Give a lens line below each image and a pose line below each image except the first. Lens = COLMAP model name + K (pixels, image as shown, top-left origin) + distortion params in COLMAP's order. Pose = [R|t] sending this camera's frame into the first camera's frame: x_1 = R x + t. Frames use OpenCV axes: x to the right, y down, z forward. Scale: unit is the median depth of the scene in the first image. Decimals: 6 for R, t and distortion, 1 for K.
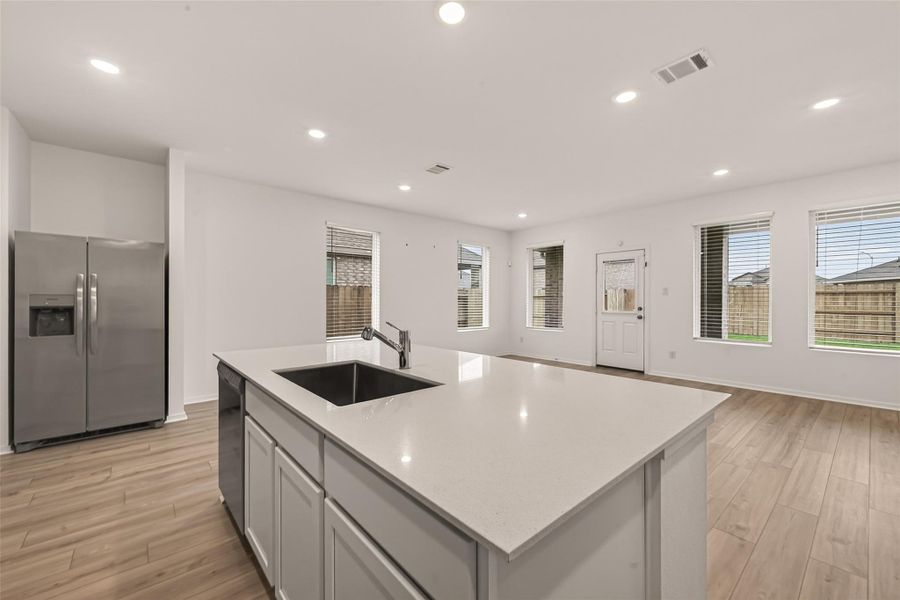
lens RADIAL K [[358.2, 0, 450.0], [0, 358.2, 300.0], [0, 0, 1]] dist [0.009141, -0.000010]
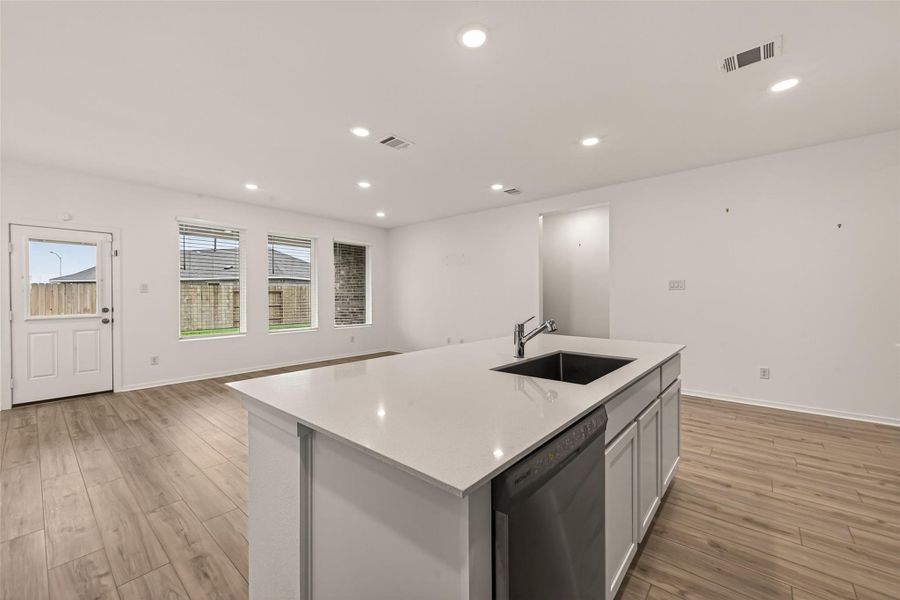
lens RADIAL K [[358.2, 0, 450.0], [0, 358.2, 300.0], [0, 0, 1]] dist [0.009141, -0.000010]
pose [[-0.149892, -0.007234, 0.988676, -0.391309], [0.005863, 0.999949, 0.008206, 0.001356], [-0.988685, 0.007027, -0.149842, 0.449344]]
